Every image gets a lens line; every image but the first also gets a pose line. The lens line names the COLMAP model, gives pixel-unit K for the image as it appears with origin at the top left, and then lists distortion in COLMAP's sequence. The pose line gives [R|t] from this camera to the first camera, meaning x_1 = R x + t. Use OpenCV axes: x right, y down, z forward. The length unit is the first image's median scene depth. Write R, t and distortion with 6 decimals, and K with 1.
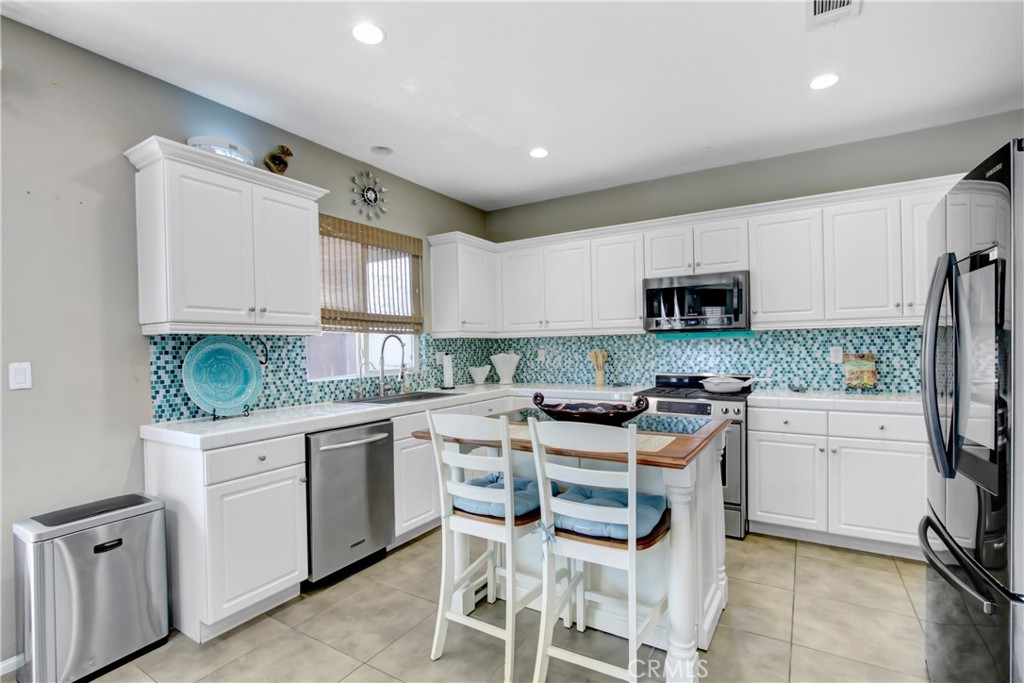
lens RADIAL K [[479.5, 0, 510.3], [0, 479.5, 348.9], [0, 0, 1]] dist [-0.005847, -0.000336]
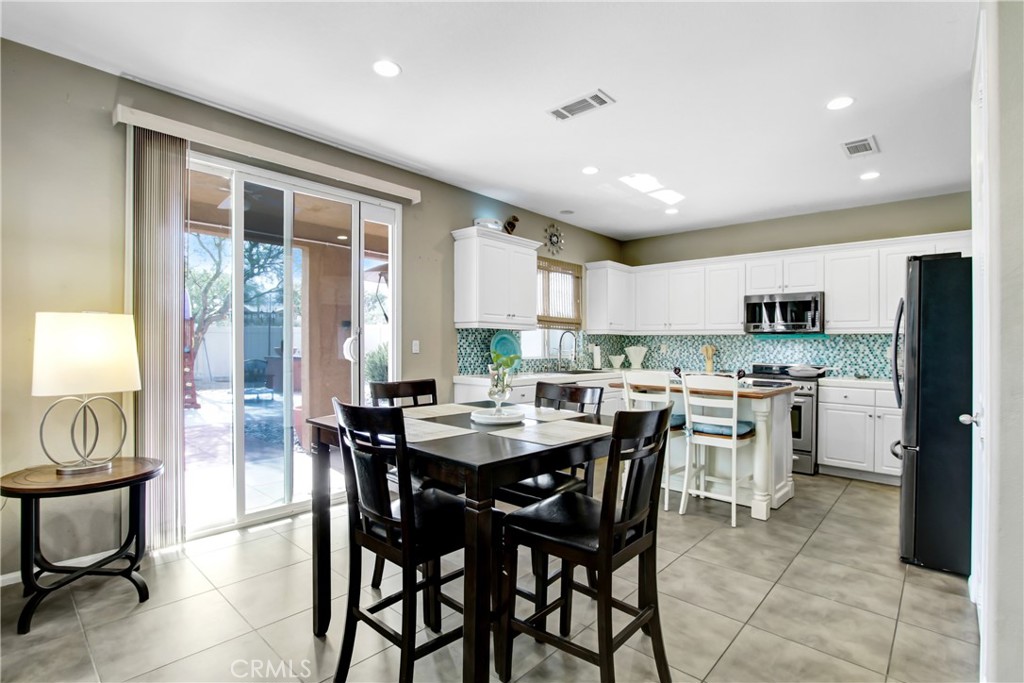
lens RADIAL K [[479.5, 0, 514.2], [0, 479.5, 336.2], [0, 0, 1]] dist [-0.005847, -0.000336]
pose [[0.983316, 0.025273, -0.180141, -0.140113], [-0.028973, 0.999419, -0.017939, 0.019524], [0.179583, 0.022859, 0.983477, -0.533465]]
